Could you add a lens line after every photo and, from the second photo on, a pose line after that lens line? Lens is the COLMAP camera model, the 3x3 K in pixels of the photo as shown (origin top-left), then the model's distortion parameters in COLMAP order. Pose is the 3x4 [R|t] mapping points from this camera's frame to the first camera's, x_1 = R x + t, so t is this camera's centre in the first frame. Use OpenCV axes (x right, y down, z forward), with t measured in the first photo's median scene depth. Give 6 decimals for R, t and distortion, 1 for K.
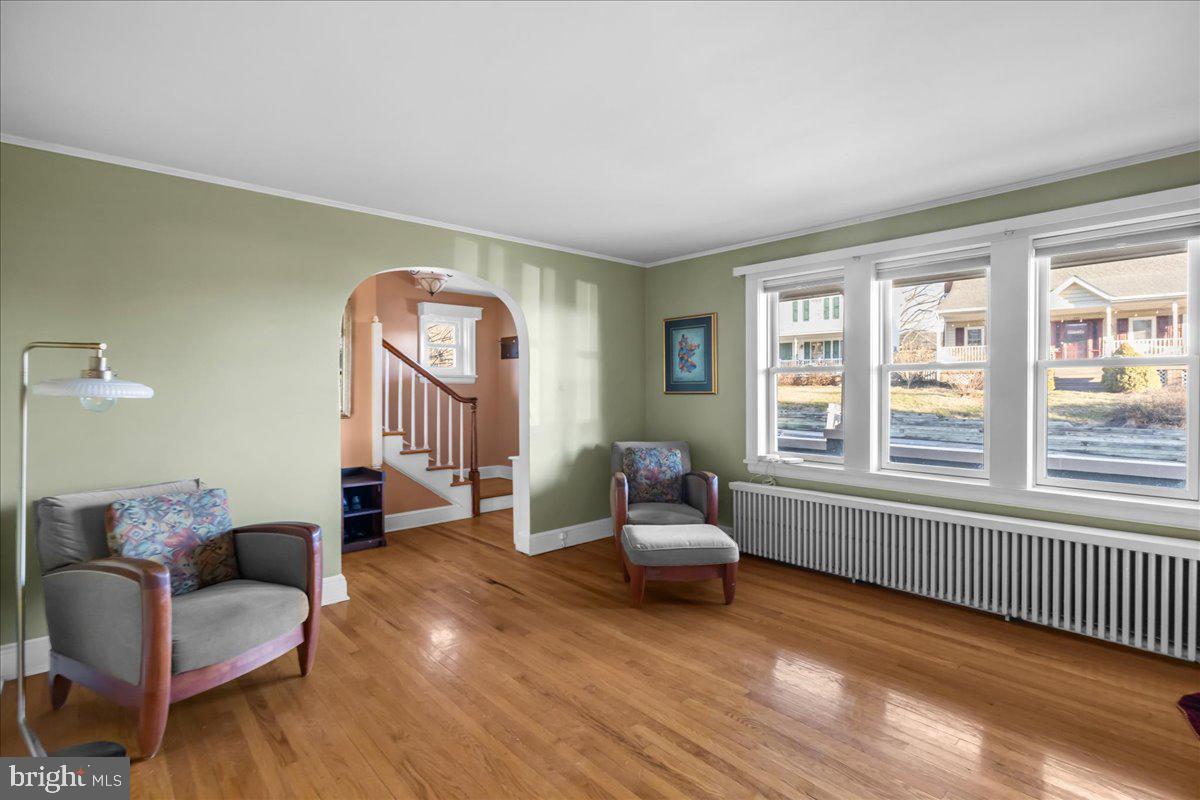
lens RADIAL K [[557.0, 0, 607.6], [0, 557.0, 401.2], [0, 0, 1]] dist [0.001116, 0.000169]
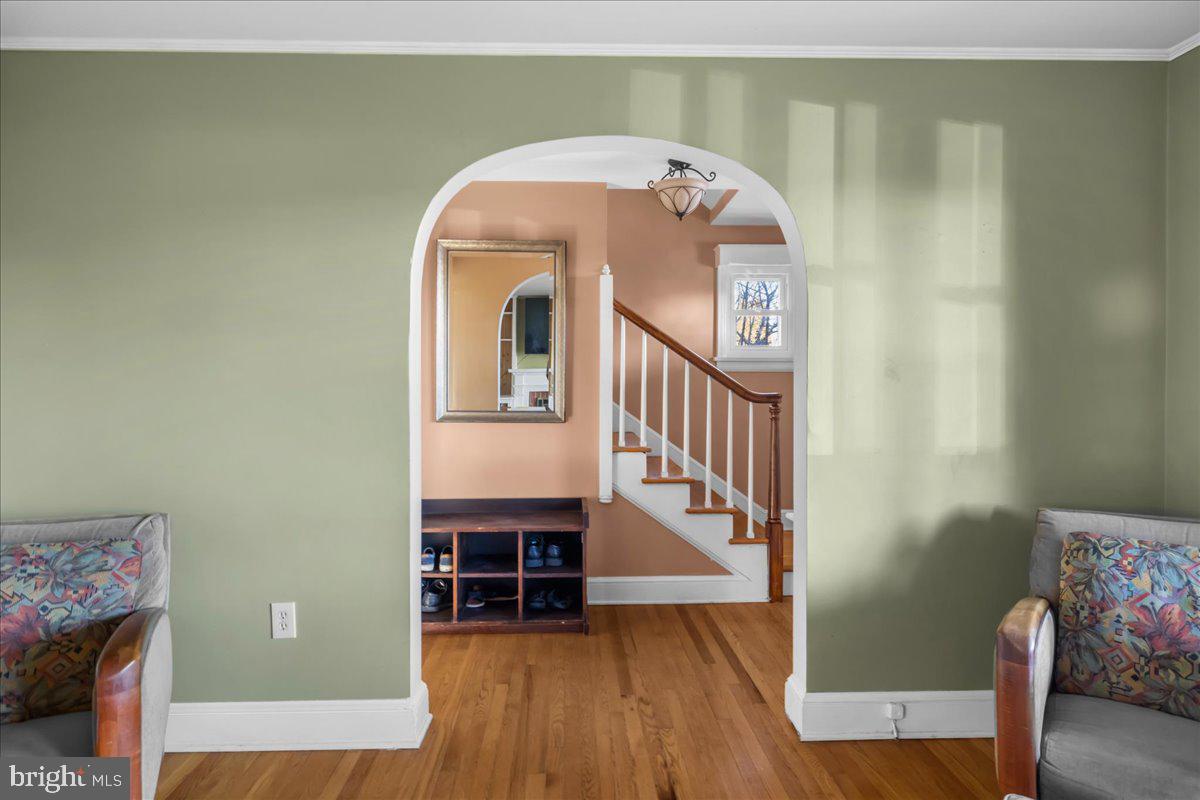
lens RADIAL K [[655.7, 0, 597.2], [0, 655.7, 394.0], [0, 0, 1]] dist [-0.000496, 0.000631]
pose [[0.761281, 0.009968, -0.648345, 0.073769], [-0.016269, 0.999861, -0.003730, -0.001190], [0.648217, 0.013388, 0.761338, 0.454237]]
